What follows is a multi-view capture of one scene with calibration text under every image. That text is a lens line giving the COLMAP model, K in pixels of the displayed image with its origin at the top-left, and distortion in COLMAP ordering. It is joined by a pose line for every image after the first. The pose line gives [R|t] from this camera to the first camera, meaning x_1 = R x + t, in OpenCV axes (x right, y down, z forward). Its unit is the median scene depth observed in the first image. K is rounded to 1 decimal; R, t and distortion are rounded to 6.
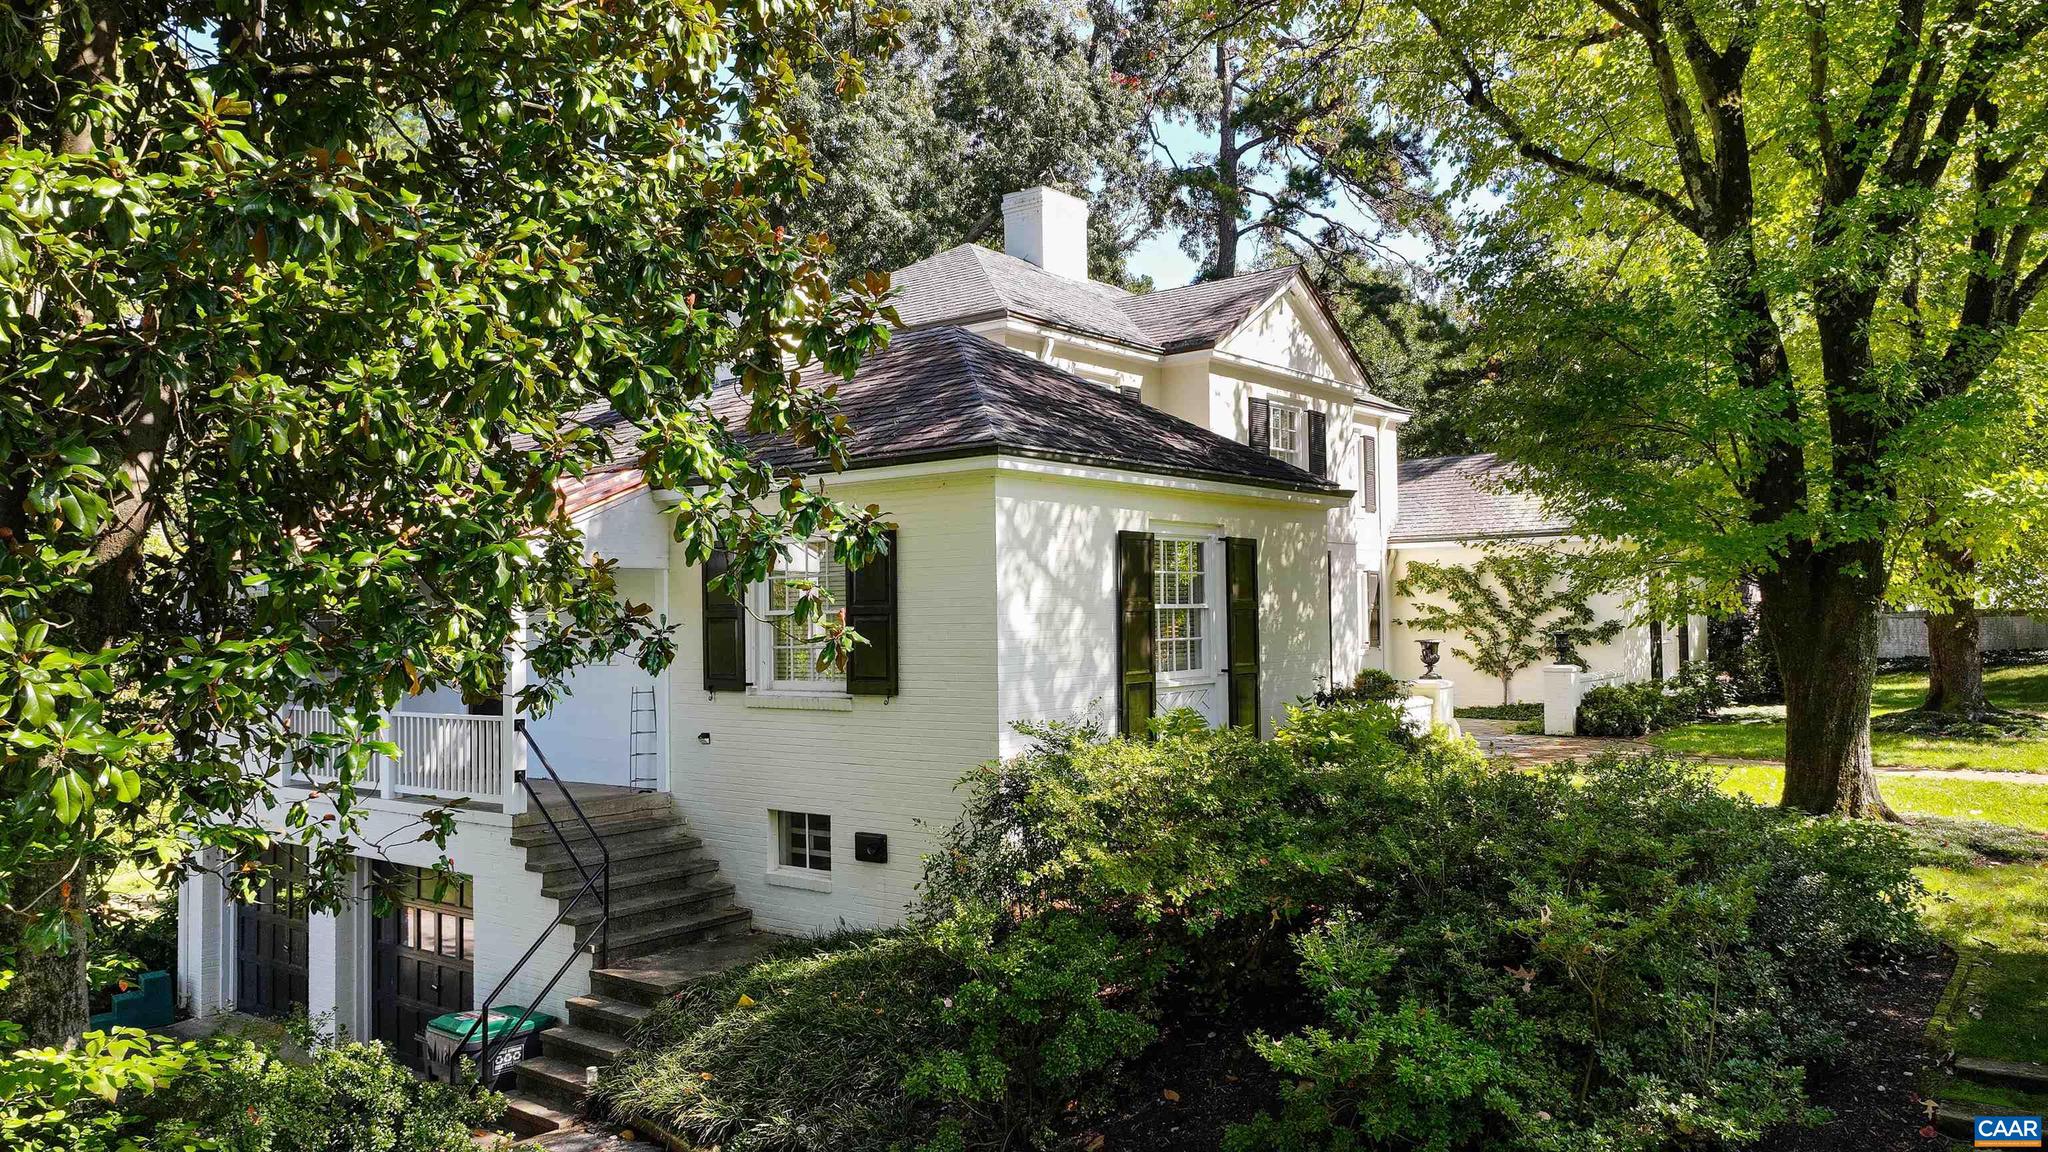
lens RADIAL K [[1482.3, 0, 1030.5], [0, 1482.3, 574.3], [0, 0, 1]] dist [-0.002315, 0.026208]
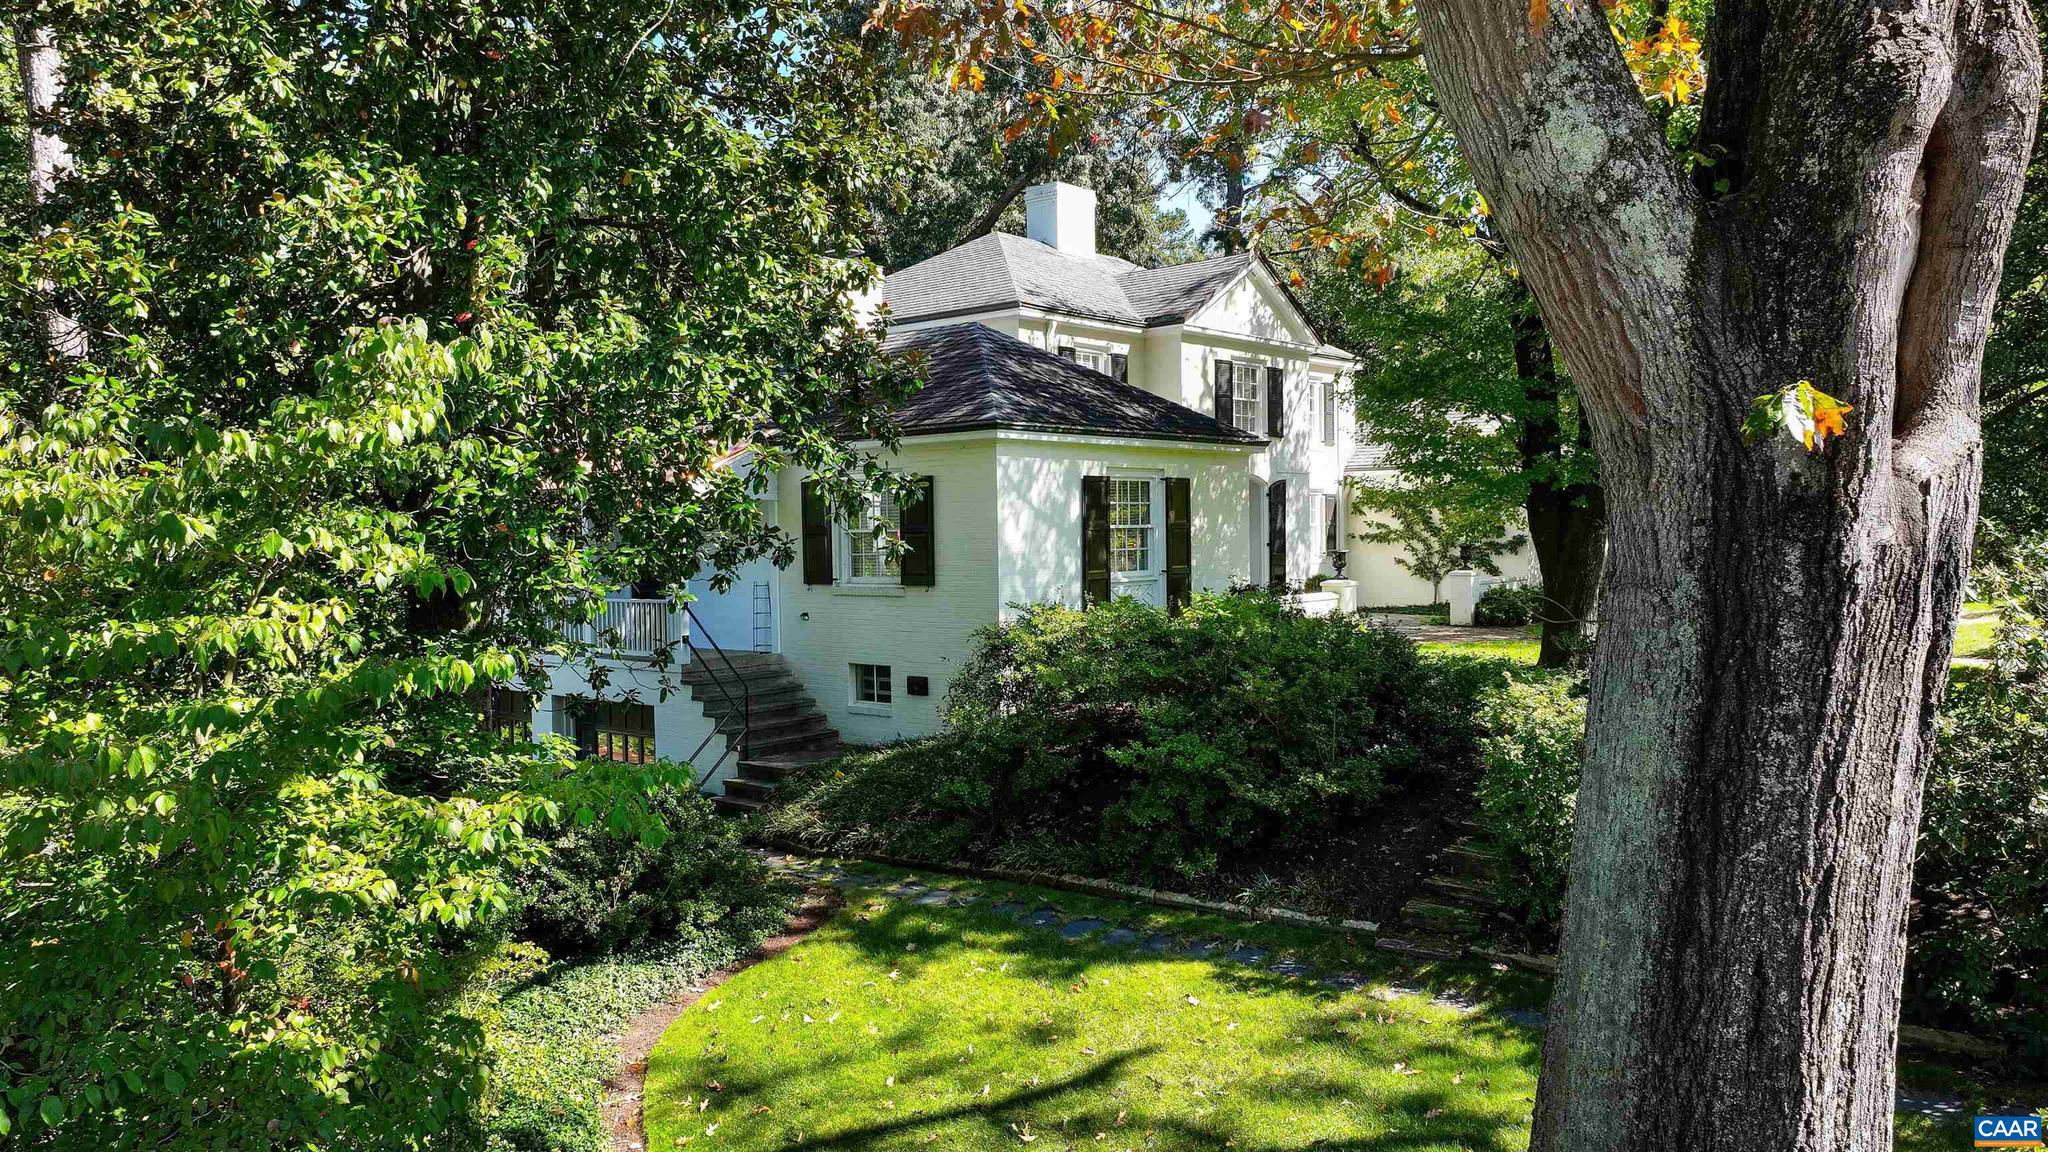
lens RADIAL K [[1482.3, 0, 1030.5], [0, 1482.3, 574.3], [0, 0, 1]] dist [-0.002315, 0.026208]
pose [[0.999351, 0.000880, -0.036024, 0.054776], [0.001244, 0.998263, 0.058895, -0.016626], [0.036014, -0.058901, 0.997614, -0.439830]]
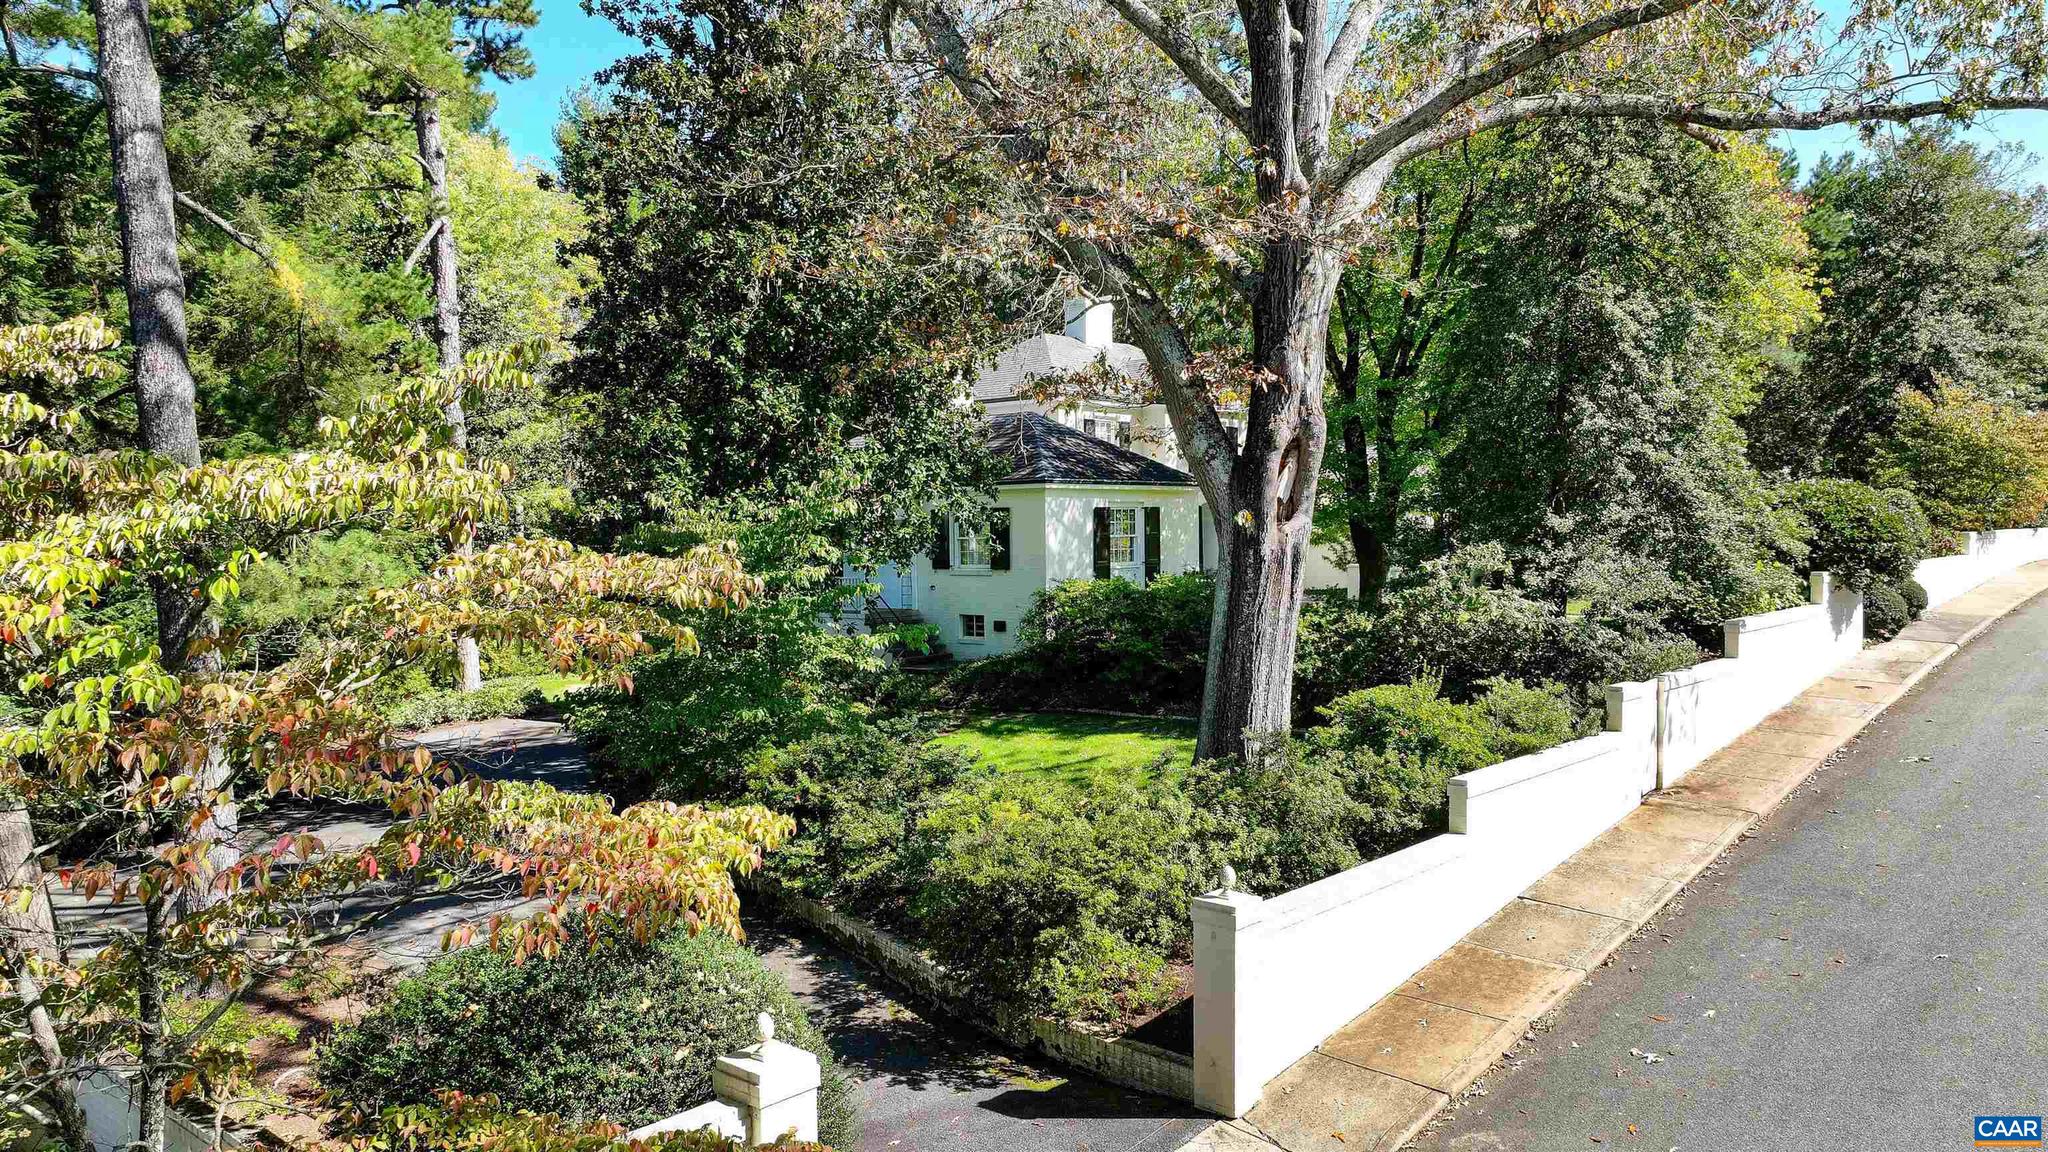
lens RADIAL K [[1482.3, 0, 1030.5], [0, 1482.3, 574.3], [0, 0, 1]] dist [-0.002315, 0.026208]
pose [[0.997888, 0.004477, -0.064809, 0.106117], [-0.000593, 0.998209, 0.059817, -0.061265], [0.064961, -0.059652, 0.996103, -1.450197]]
